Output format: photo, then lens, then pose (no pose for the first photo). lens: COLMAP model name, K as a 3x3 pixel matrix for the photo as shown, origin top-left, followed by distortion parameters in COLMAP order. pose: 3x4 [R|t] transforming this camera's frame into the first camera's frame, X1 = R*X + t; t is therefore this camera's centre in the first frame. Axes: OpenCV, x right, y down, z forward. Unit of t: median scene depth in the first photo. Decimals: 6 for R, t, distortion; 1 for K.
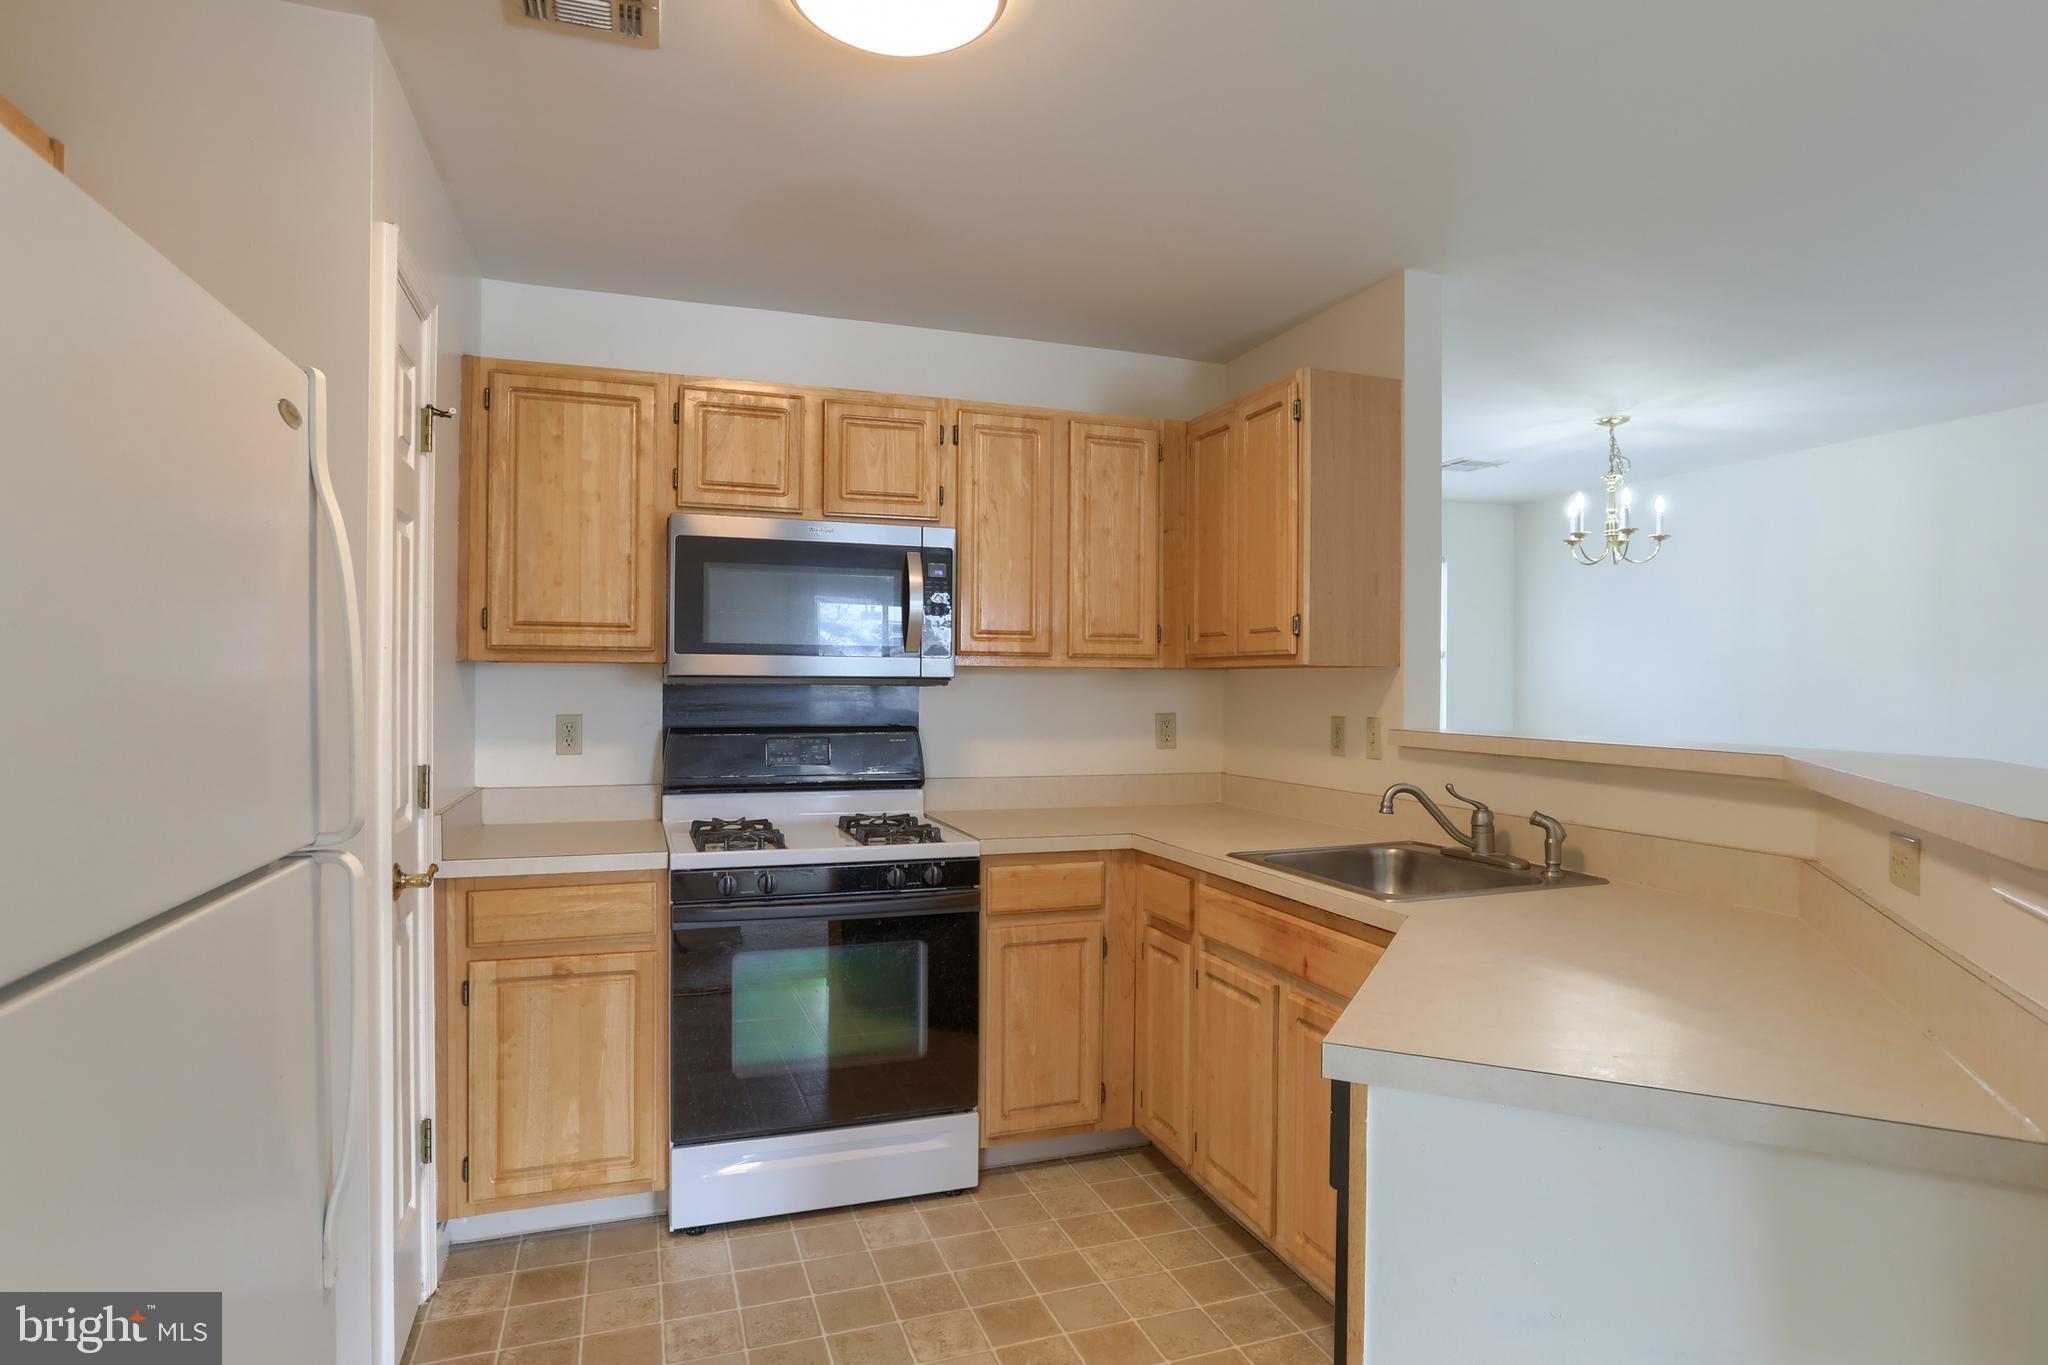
lens RADIAL K [[1097.2, 0, 1024.0], [0, 1097.2, 682.5], [0, 0, 1]] dist [-0.072412, 0.031019]
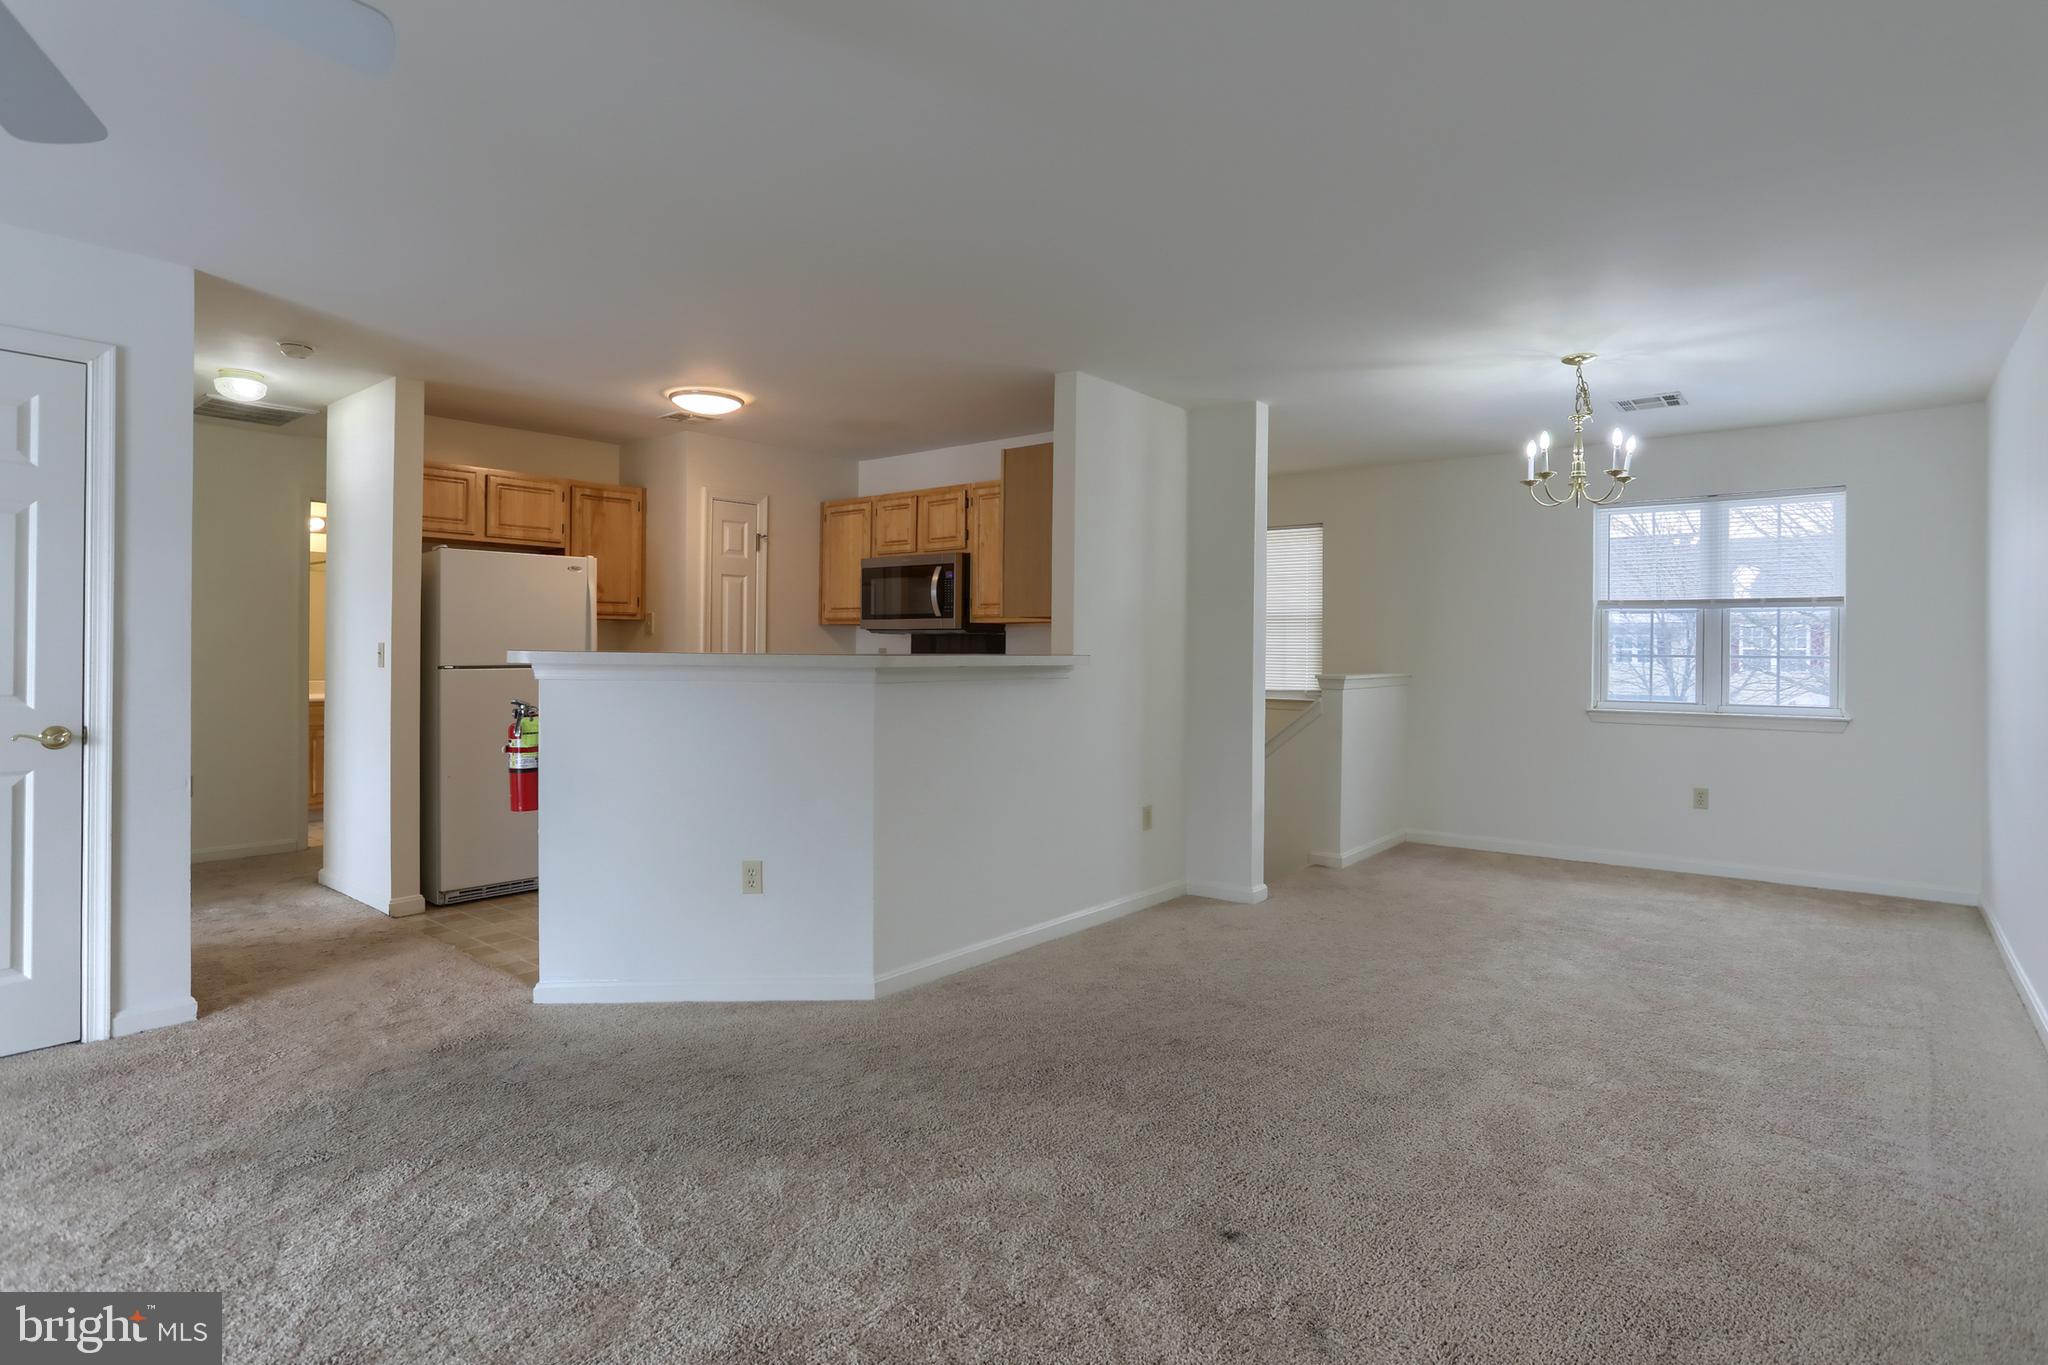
lens RADIAL K [[1040.4, 0, 1025.8], [0, 1040.4, 649.5], [0, 0, 1]] dist [-0.059694, 0.031025]
pose [[0.520137, -0.001326, -0.854082, 1.560524], [-0.003800, 0.999985, -0.003867, 0.039287], [0.854074, 0.005257, 0.520124, 0.135519]]
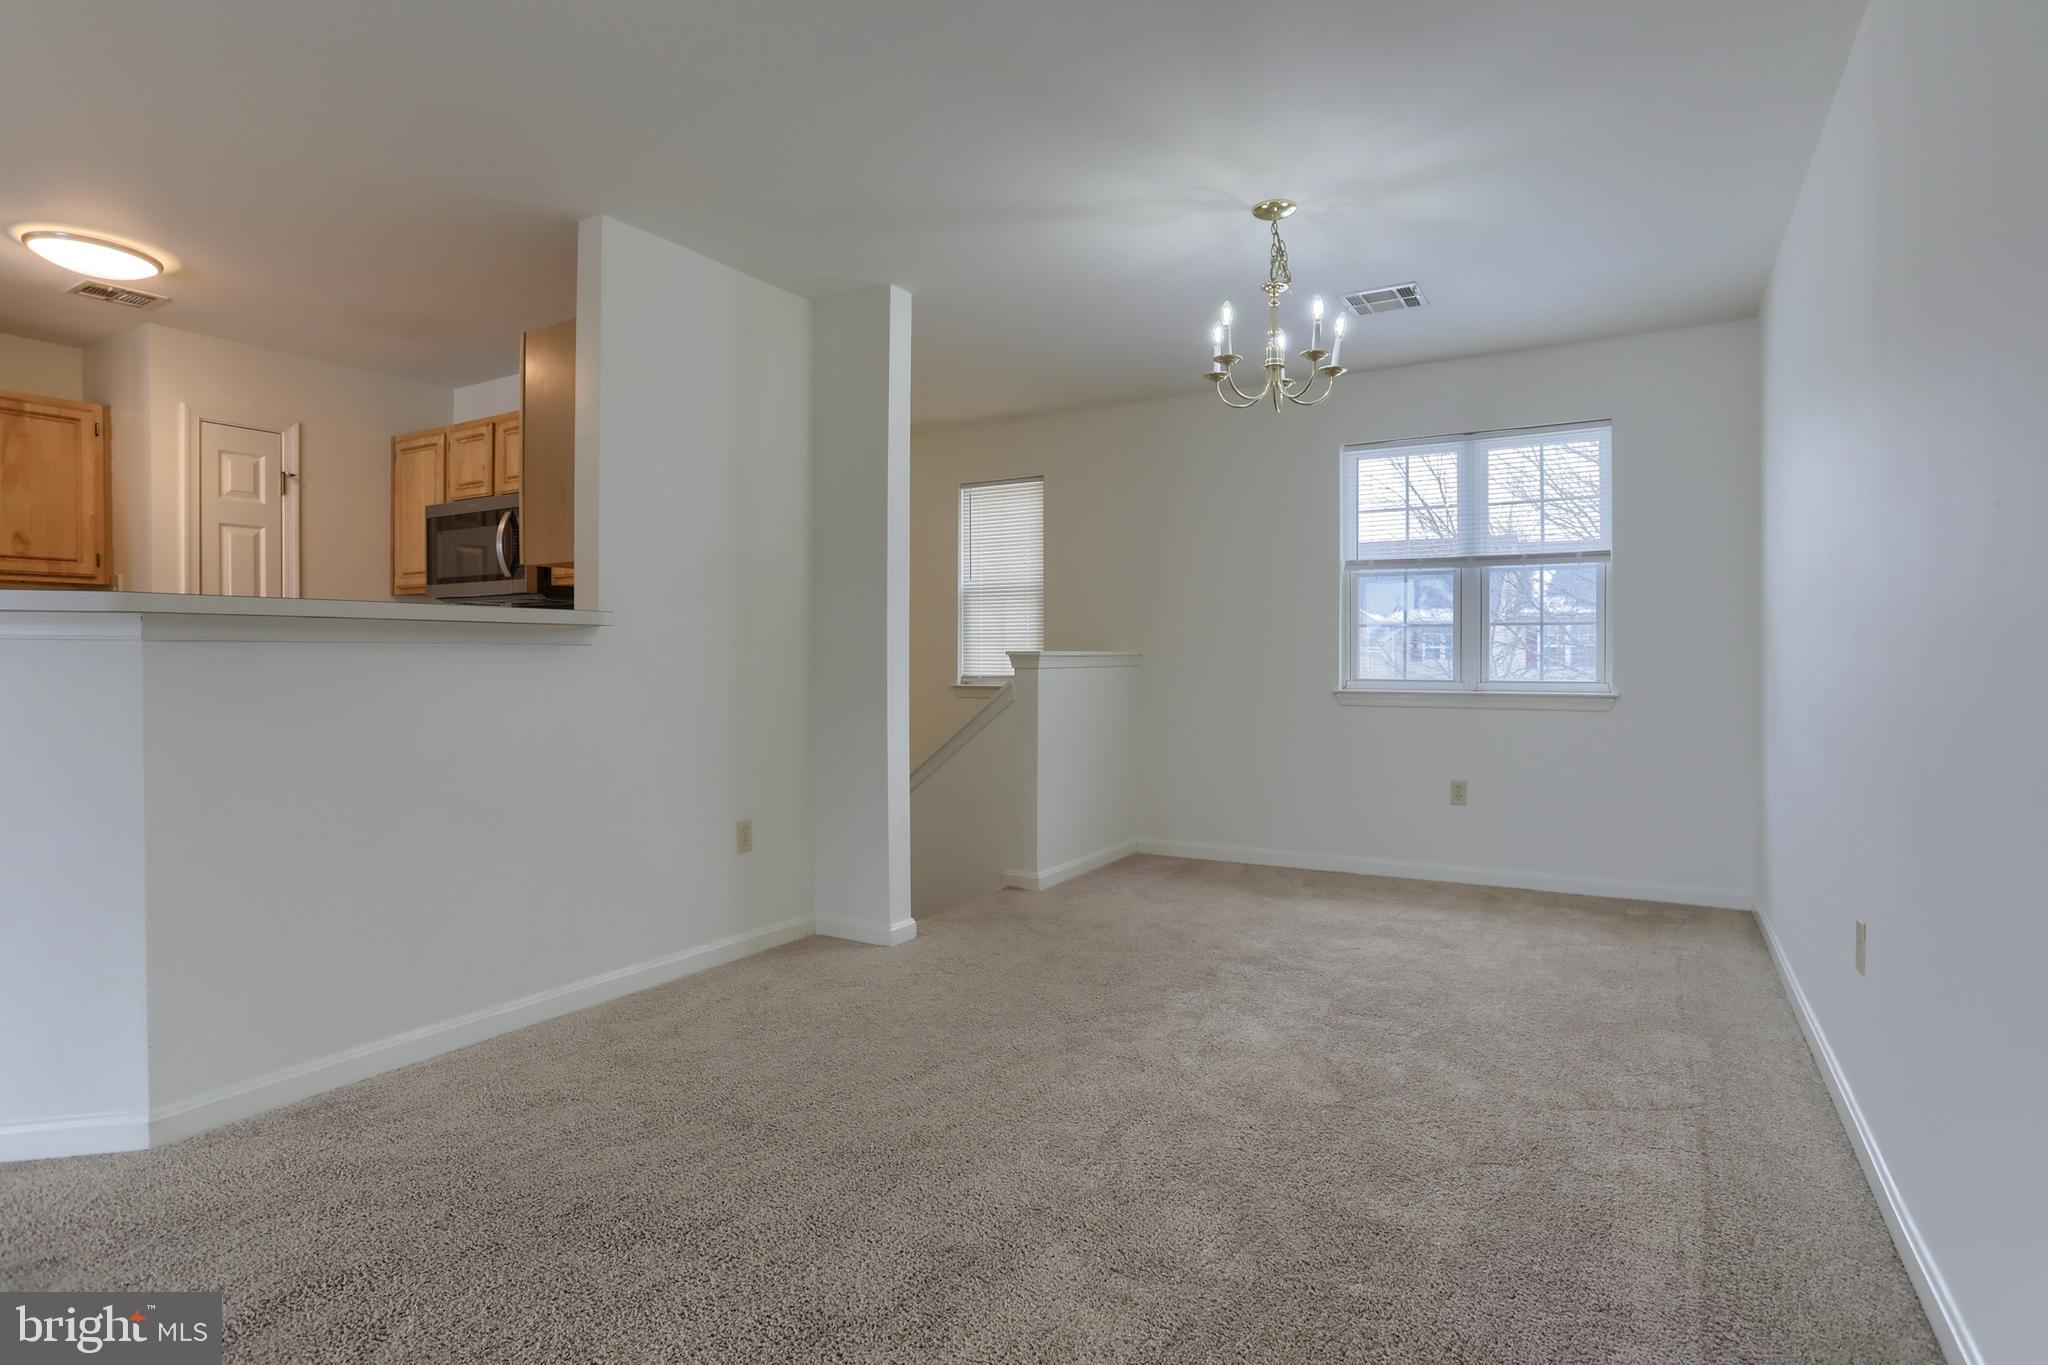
lens RADIAL K [[1042.8, 0, 1020.7], [0, 1042.8, 665.2], [0, 0, 1]] dist [-0.065924, 0.039498]
pose [[0.635357, -0.000172, -0.772219, 1.414035], [0.005282, 0.999978, 0.004122, 0.091197], [0.772201, -0.006698, 0.635343, 0.615814]]
